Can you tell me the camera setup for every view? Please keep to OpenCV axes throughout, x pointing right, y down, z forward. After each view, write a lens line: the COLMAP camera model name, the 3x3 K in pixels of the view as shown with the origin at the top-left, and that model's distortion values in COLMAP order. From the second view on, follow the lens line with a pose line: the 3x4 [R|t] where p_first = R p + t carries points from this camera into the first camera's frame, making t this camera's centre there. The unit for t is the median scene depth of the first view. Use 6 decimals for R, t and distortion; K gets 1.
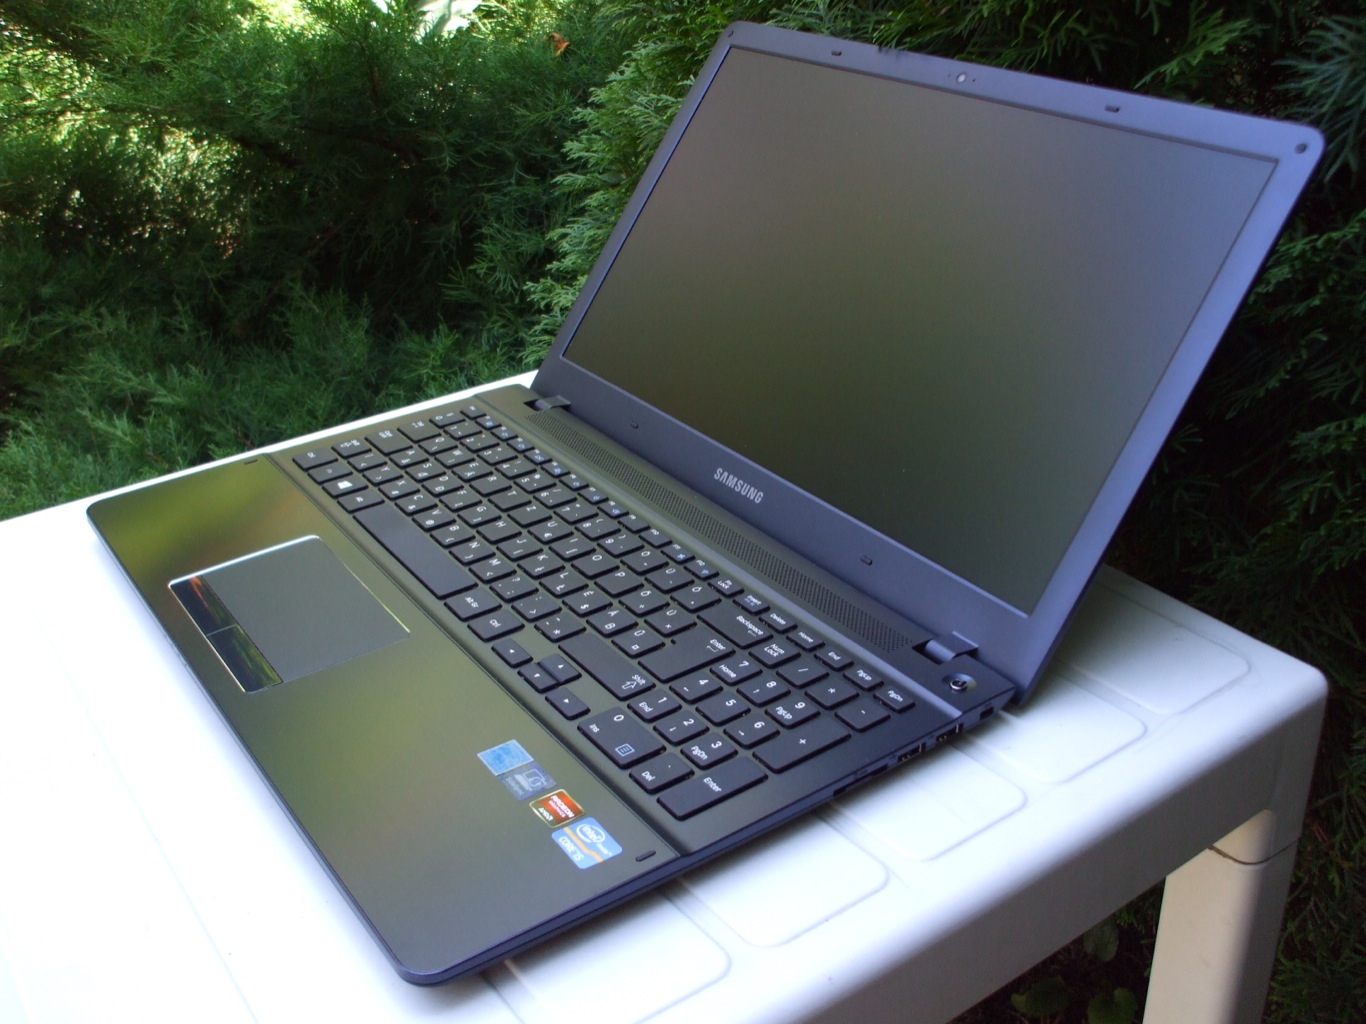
lens RADIAL K [[1427.1, 0, 683.0], [0, 1427.1, 512.0], [0, 0, 1]] dist [-0.181320, 0.260337]
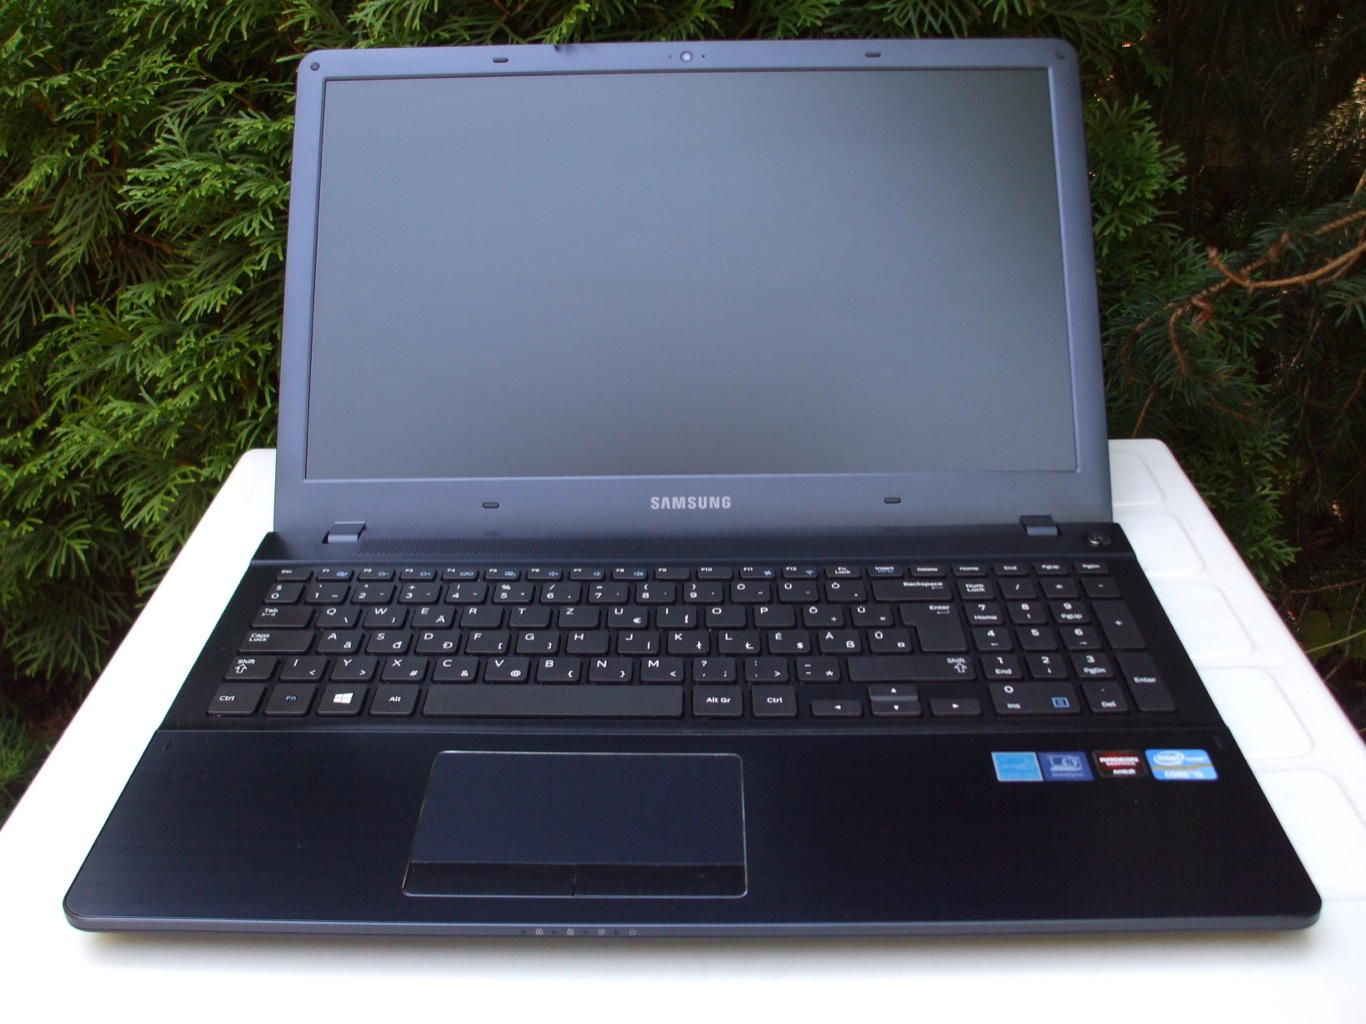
lens RADIAL K [[1439.3, 0, 680.5], [0, 1439.3, 534.1], [0, 0, 1]] dist [-0.177971, 0.261305]
pose [[0.580319, -0.367658, 0.726675, -0.765905], [0.376043, 0.912447, 0.161343, -0.179616], [-0.722372, 0.179631, 0.667766, 0.421953]]
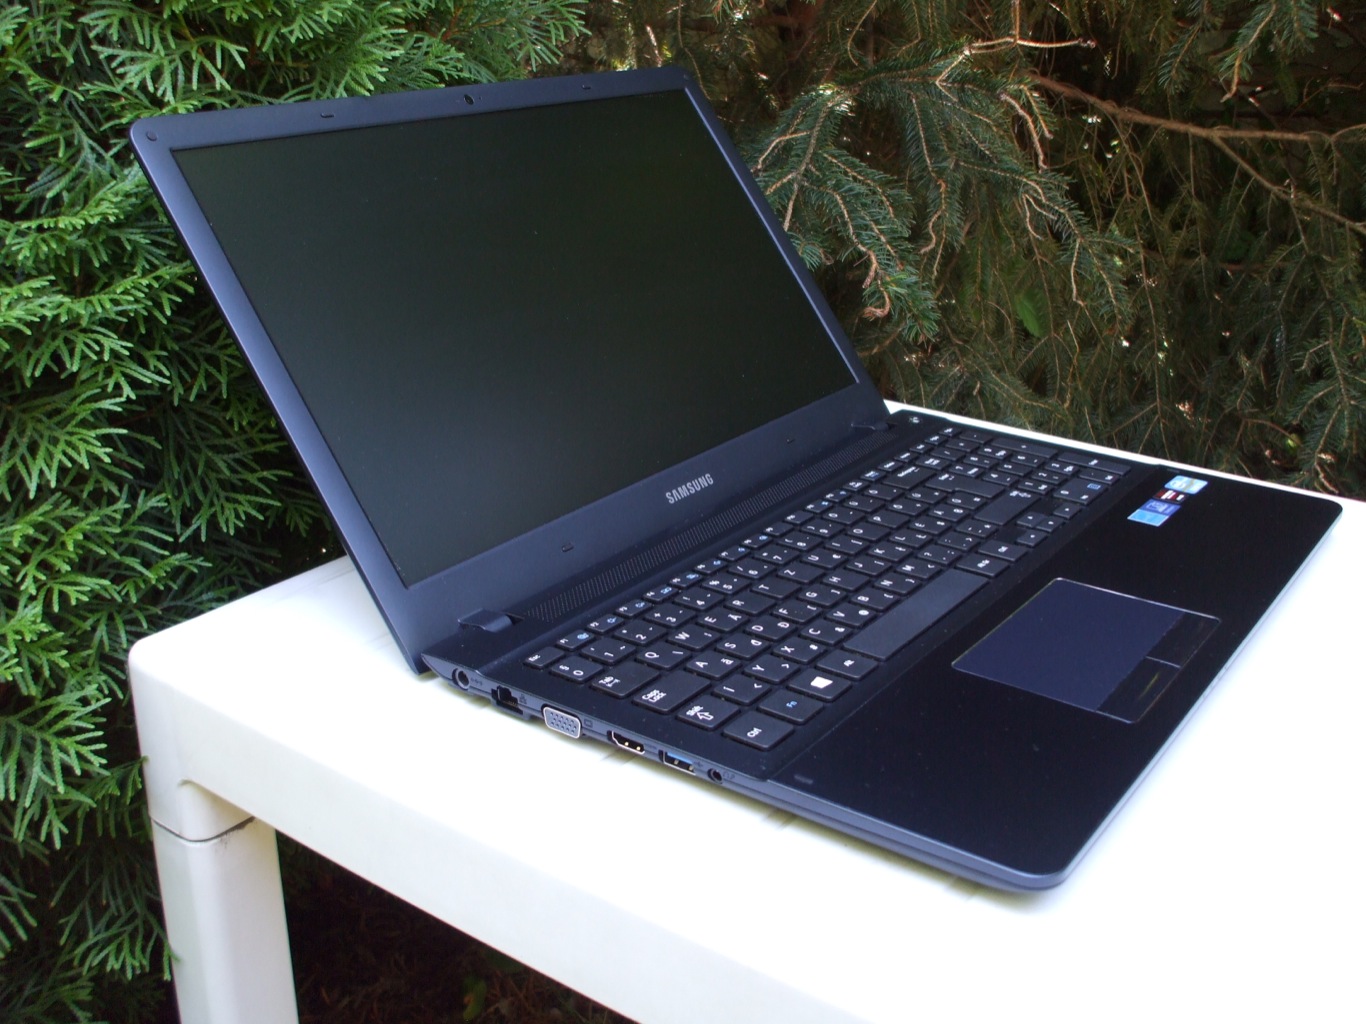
lens RADIAL K [[1427.1, 0, 683.0], [0, 1427.1, 512.0], [0, 0, 1]] dist [-0.181320, 0.260337]
pose [[-0.331145, -0.316623, 0.888872, -0.983977], [0.439142, 0.782069, 0.442179, -0.518365], [-0.835163, 0.536766, -0.119936, 1.297921]]
